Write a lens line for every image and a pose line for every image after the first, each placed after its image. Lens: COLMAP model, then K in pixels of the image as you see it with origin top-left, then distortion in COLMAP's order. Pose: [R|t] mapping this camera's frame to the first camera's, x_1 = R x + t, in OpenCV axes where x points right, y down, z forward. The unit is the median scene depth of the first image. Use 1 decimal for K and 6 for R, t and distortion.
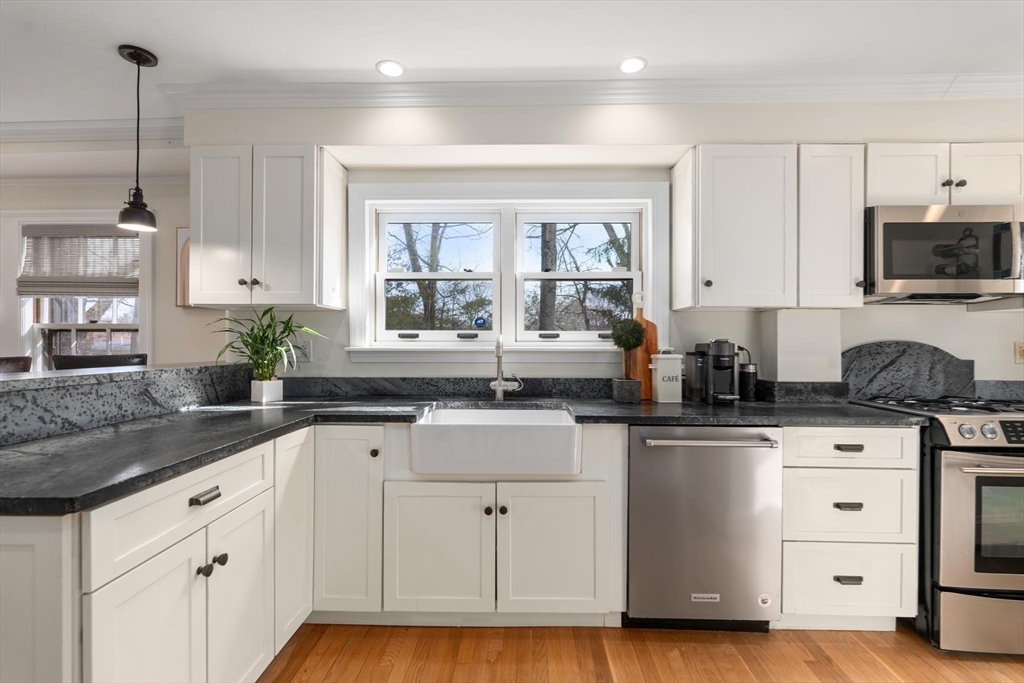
lens RADIAL K [[463.9, 0, 510.4], [0, 463.9, 343.7], [0, 0, 1]] dist [0.000083, 0.000268]
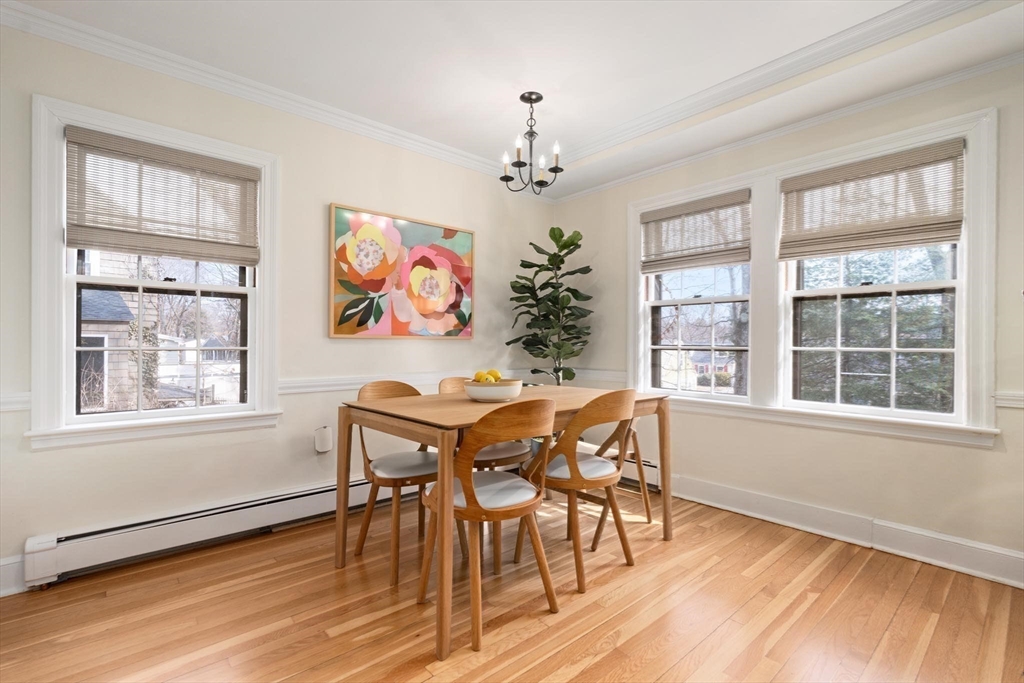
lens RADIAL K [[463.9, 0, 510.4], [0, 463.9, 343.7], [0, 0, 1]] dist [0.000083, 0.000268]
pose [[0.680719, 0.003944, -0.732534, -1.108540], [-0.005240, 0.999986, 0.000514, 0.086327], [0.732526, 0.003489, 0.680730, 0.035534]]
